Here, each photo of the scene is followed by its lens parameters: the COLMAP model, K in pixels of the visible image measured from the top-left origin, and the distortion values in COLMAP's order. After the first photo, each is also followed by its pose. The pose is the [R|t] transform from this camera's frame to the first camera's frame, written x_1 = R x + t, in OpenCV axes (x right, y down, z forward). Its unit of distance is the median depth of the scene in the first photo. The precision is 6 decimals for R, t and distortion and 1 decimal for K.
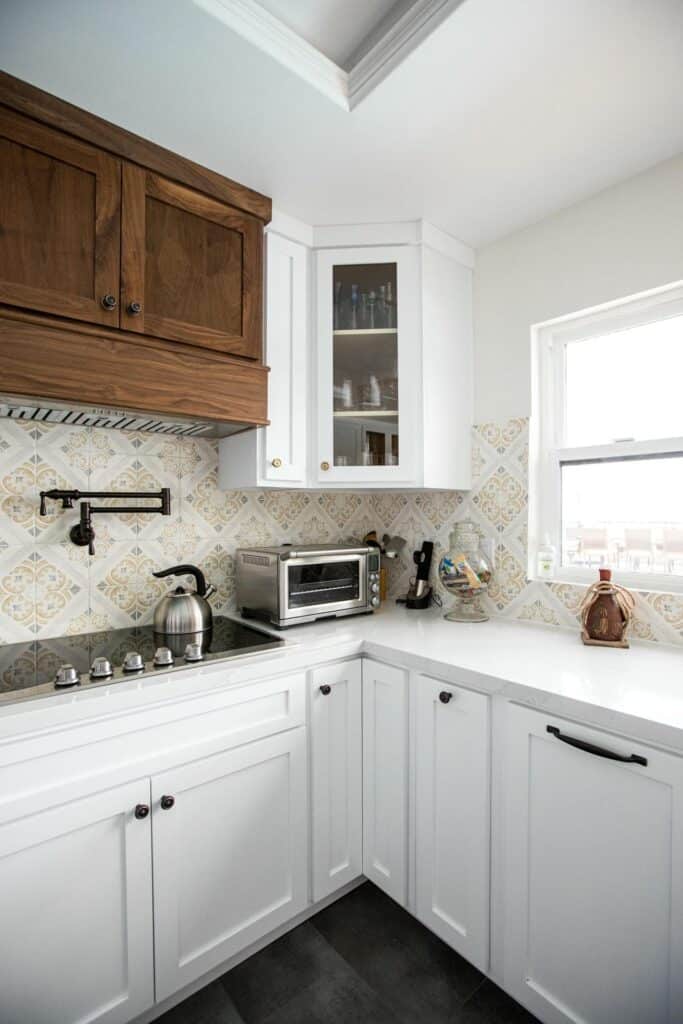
lens RADIAL K [[468.9, 0, 348.1], [0, 468.9, 513.7], [0, 0, 1]] dist [-0.060293, 0.023833]
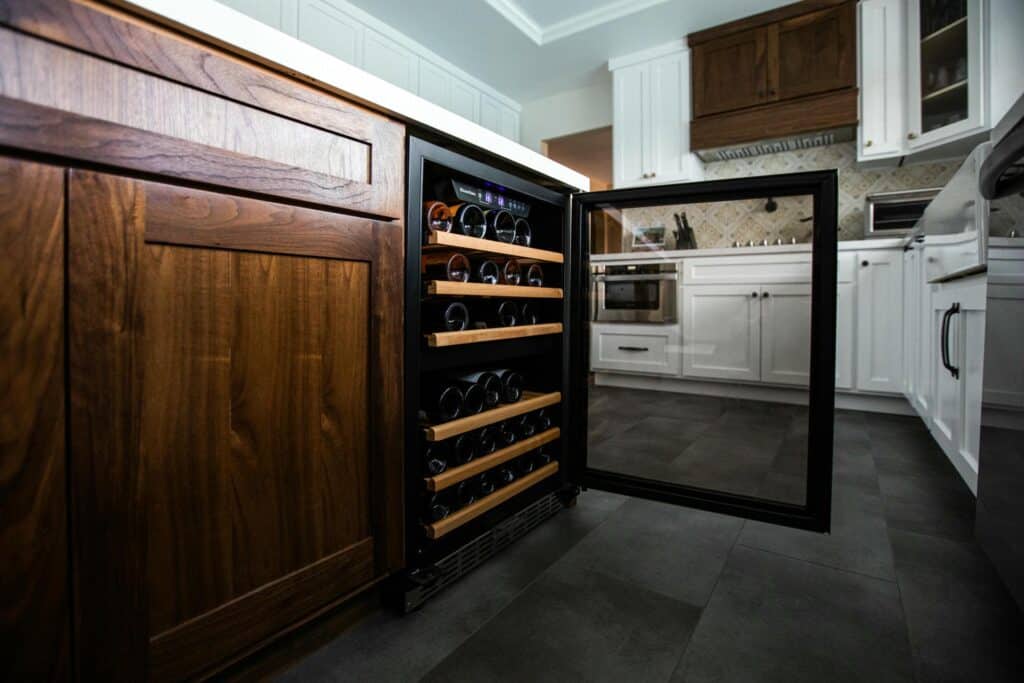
lens RADIAL K [[488.8, 0, 510.7], [0, 488.8, 307.2], [0, 0, 1]] dist [-0.050029, 0.018688]
pose [[0.252295, 0.015200, -0.967531, 1.124523], [0.001371, 0.999870, 0.016065, 0.424228], [0.967649, -0.005380, 0.252242, -0.616401]]
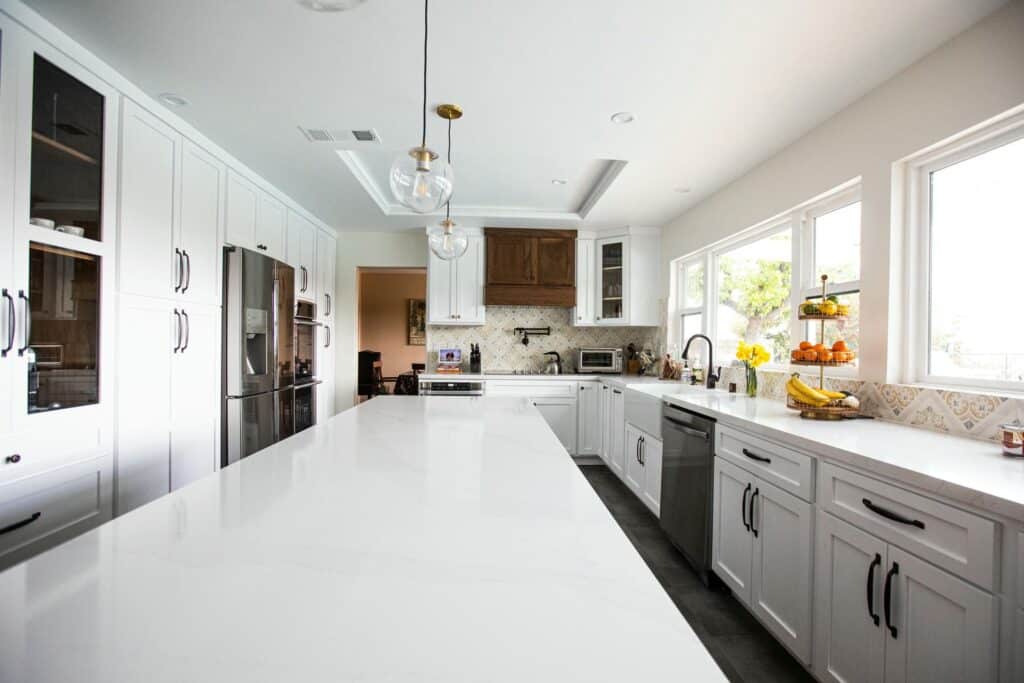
lens RADIAL K [[472.6, 0, 532.1], [0, 472.6, 342.4], [0, 0, 1]] dist [-0.072534, 0.024369]
pose [[0.811252, 0.012005, -0.584573, 1.342484], [-0.010931, 0.999926, 0.005365, 0.033896], [0.584594, 0.002038, 0.811323, -1.601125]]
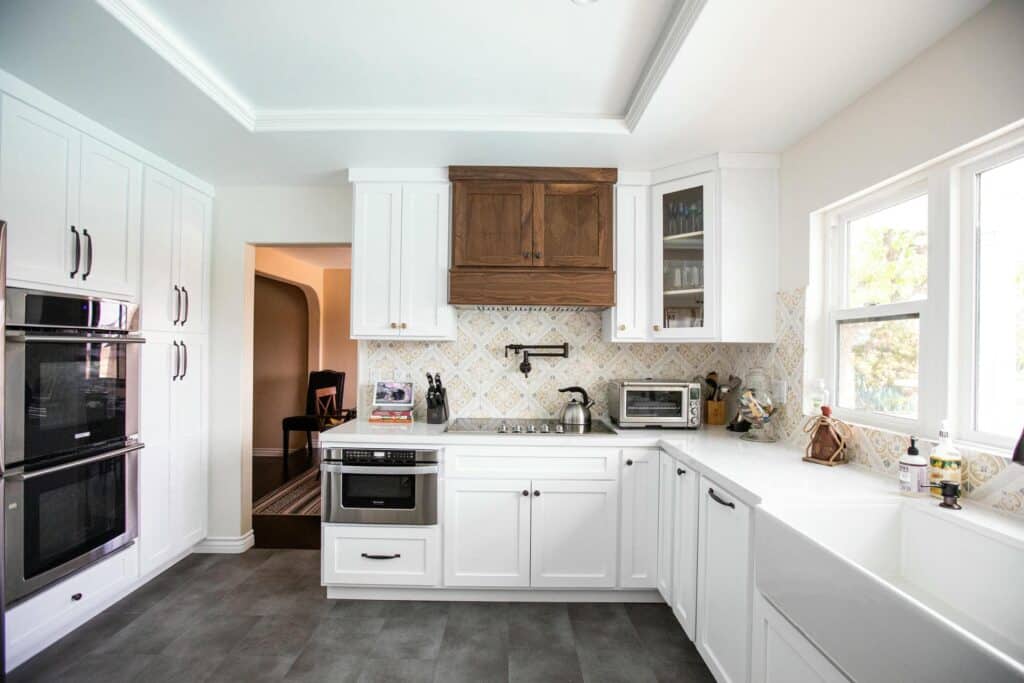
lens RADIAL K [[468.9, 0, 519.8], [0, 468.9, 346.5], [0, 0, 1]] dist [-0.060293, 0.023833]
pose [[0.768152, 0.006641, -0.640233, 0.612933], [-0.011892, 0.999922, -0.003895, -0.031099], [0.640157, 0.010605, 0.768171, -0.485622]]
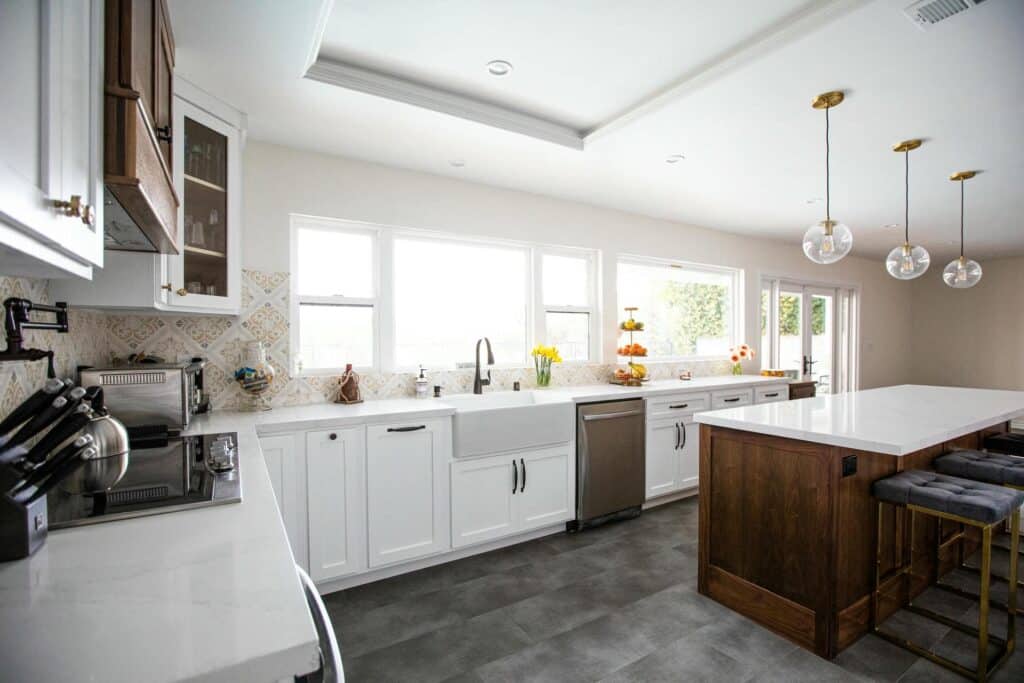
lens RADIAL K [[483.9, 0, 512.0], [0, 483.9, 341.5], [0, 0, 1]] dist [-0.046869, 0.016018]
pose [[0.168044, -0.005087, 0.985766, -1.095377], [-0.002389, 0.999982, 0.005568, 0.010947], [-0.985777, -0.003291, 0.168029, 0.000117]]
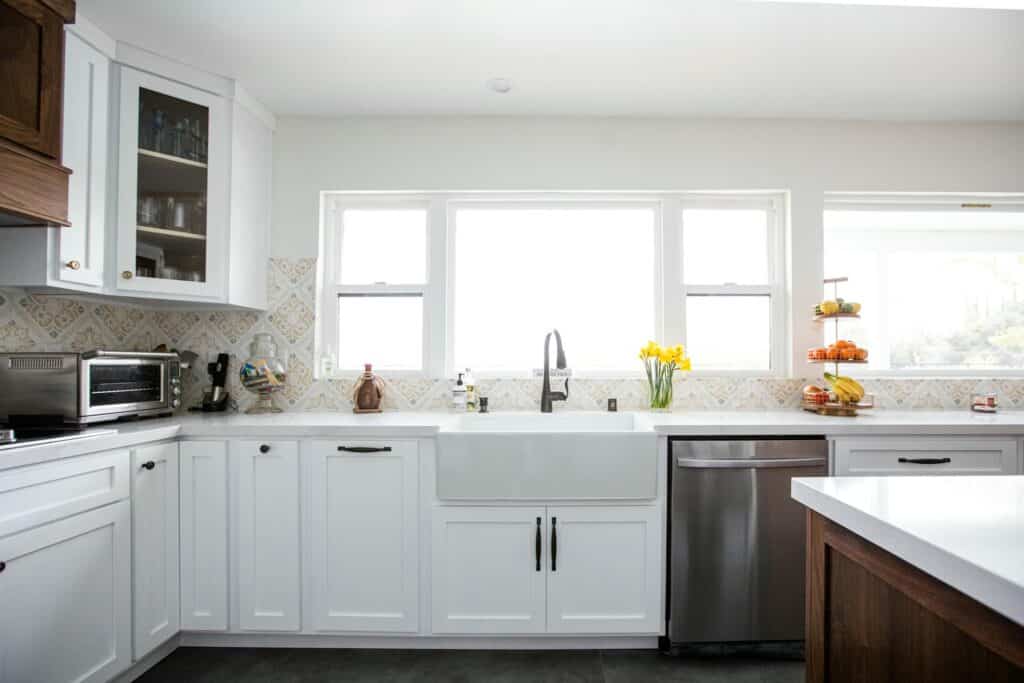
lens RADIAL K [[491.6, 0, 532.0], [0, 491.6, 361.9], [0, 0, 1]] dist [-0.053002, 0.017468]
pose [[0.665973, 0.008769, 0.745924, -0.252081], [-0.005826, 0.999962, -0.006554, 0.101579], [-0.745953, 0.000019, 0.665999, -0.420875]]
